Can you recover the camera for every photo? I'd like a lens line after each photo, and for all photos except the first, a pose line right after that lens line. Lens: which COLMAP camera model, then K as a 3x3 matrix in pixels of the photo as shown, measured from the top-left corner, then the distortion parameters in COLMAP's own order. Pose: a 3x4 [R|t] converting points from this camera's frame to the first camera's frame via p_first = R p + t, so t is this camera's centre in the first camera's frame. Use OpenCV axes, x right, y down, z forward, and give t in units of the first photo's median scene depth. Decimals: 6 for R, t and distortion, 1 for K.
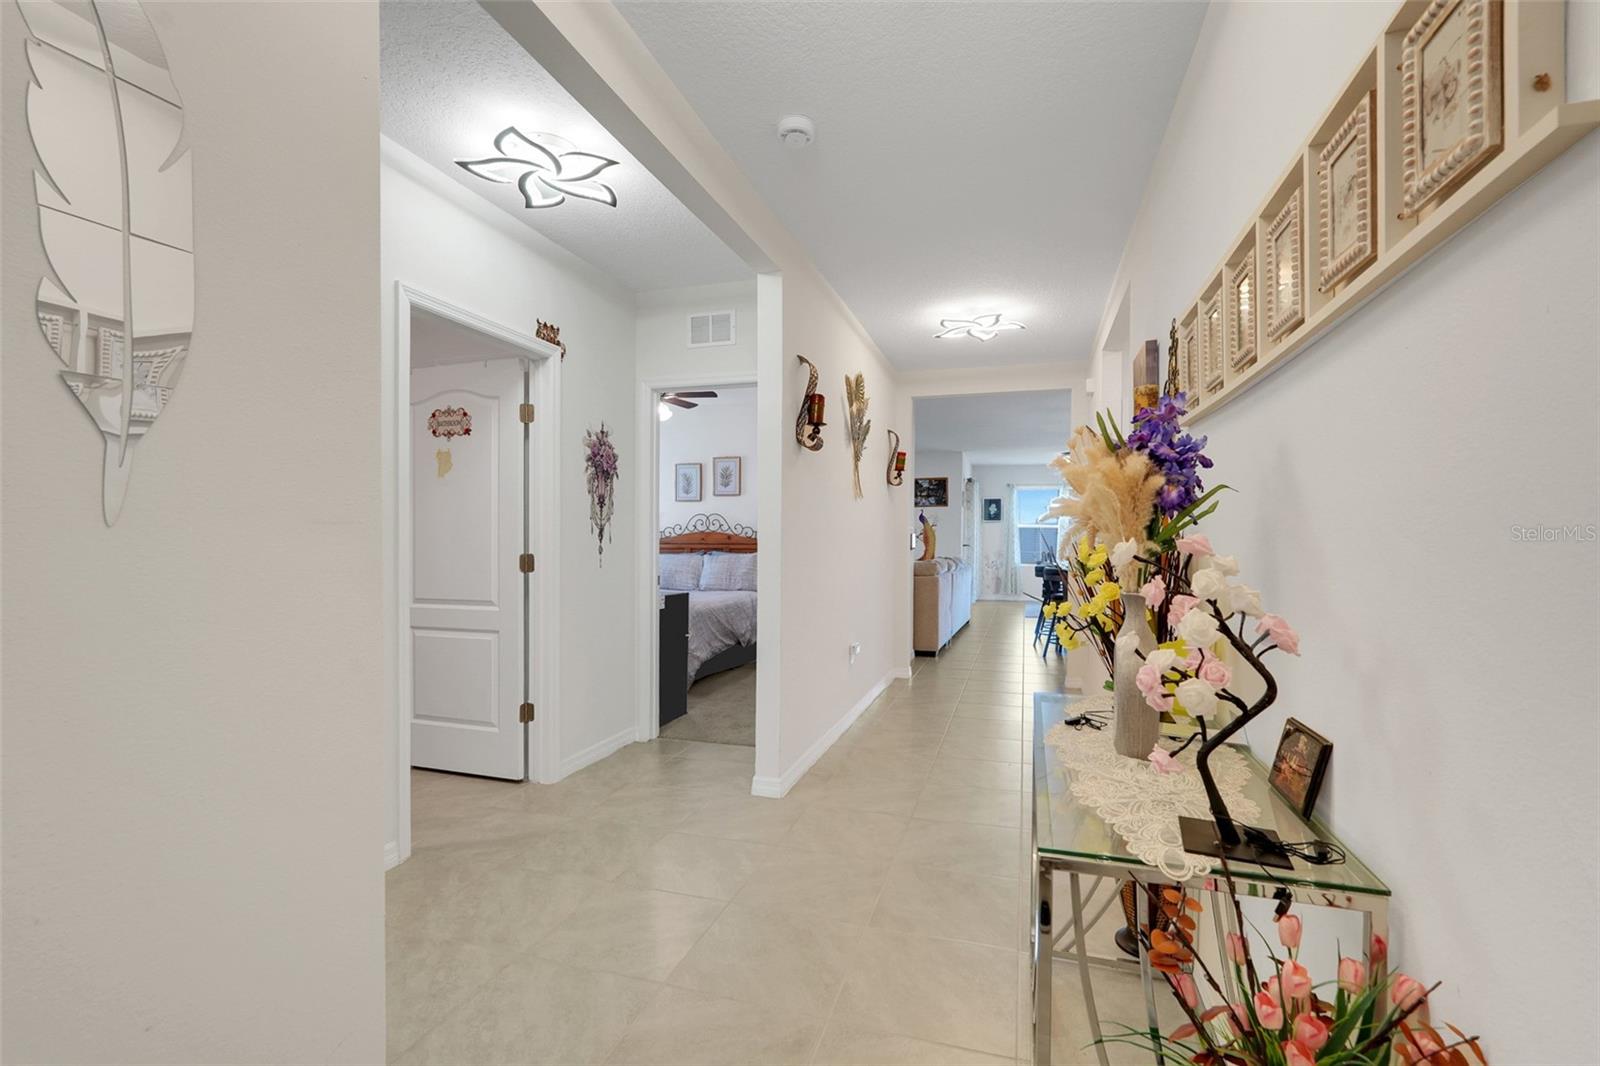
lens RADIAL K [[708.5, 0, 807.6], [0, 708.5, 538.3], [0, 0, 1]] dist [-0.014148, 0.005033]
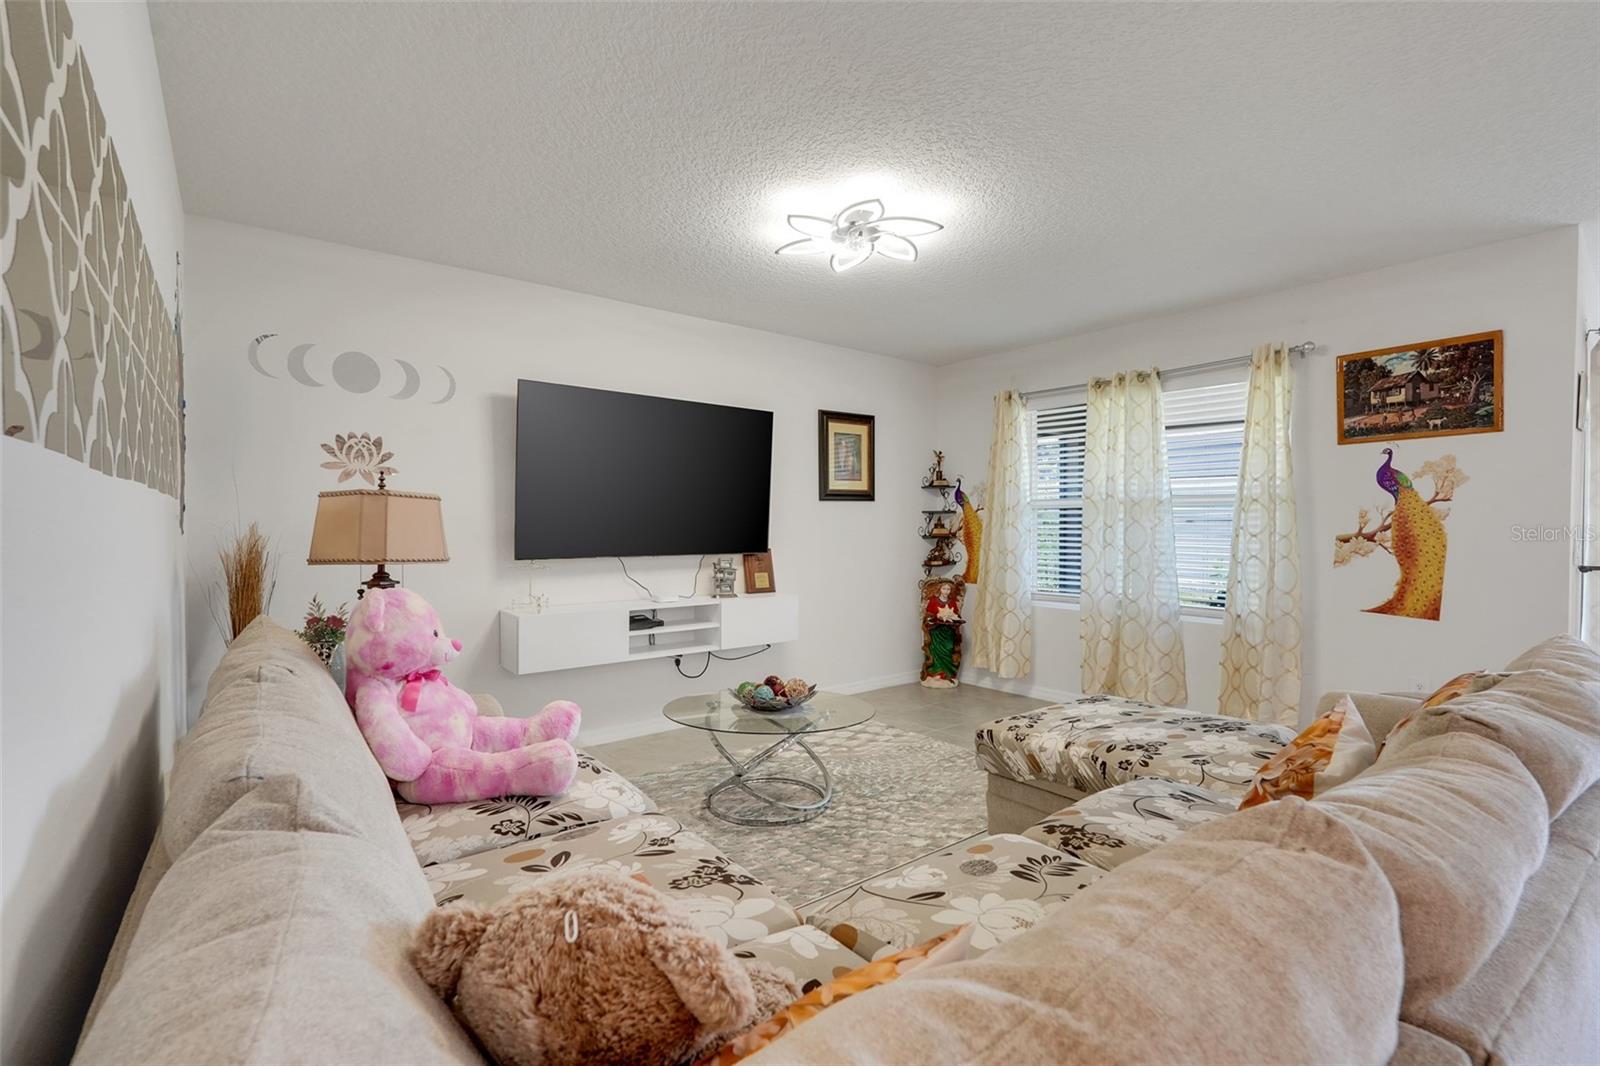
lens RADIAL K [[708.5, 0, 814.2], [0, 708.5, 538.5], [0, 0, 1]] dist [-0.014148, 0.005033]
pose [[0.827477, 0.009026, -0.561427, 0.370720], [0.001709, 0.999826, 0.018594, -0.022080], [0.561497, -0.016345, 0.827317, 1.766455]]
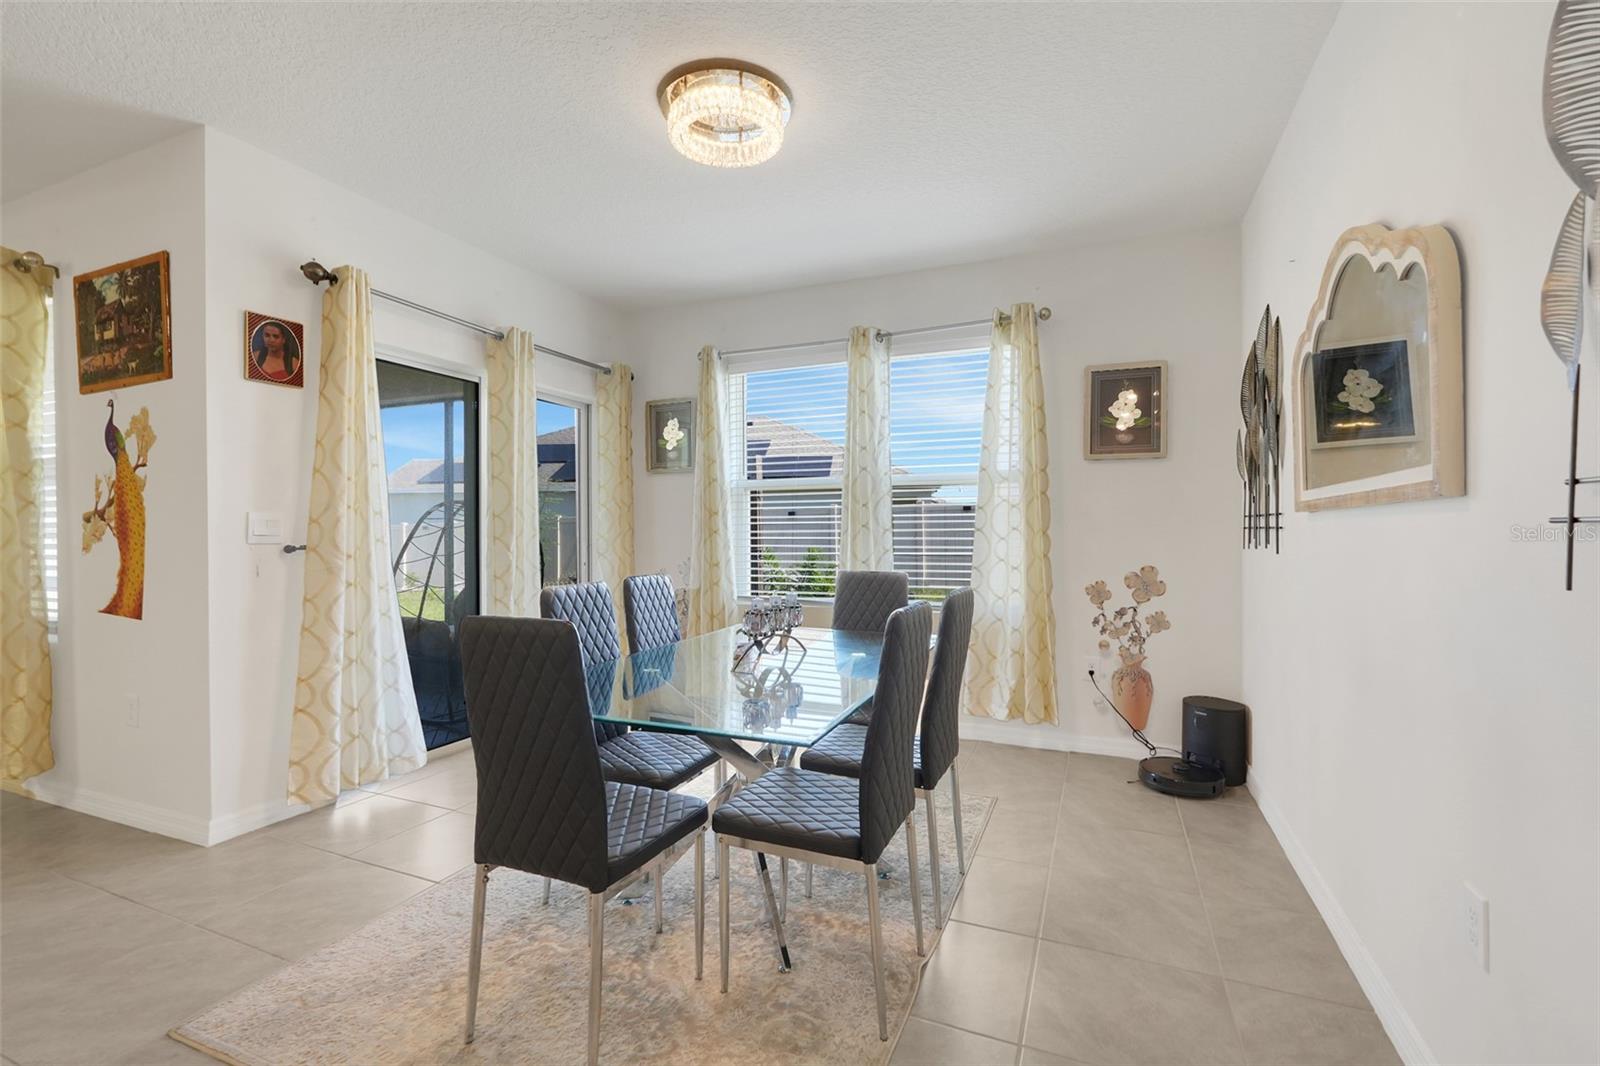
lens RADIAL K [[708.5, 0, 821.4], [0, 708.5, 539.2], [0, 0, 1]] dist [-0.014148, 0.005033]
pose [[0.995348, -0.006582, -0.096121, 1.241179], [0.008100, 0.999848, 0.015411, 0.013929], [0.096005, -0.016118, 0.995250, 2.305461]]
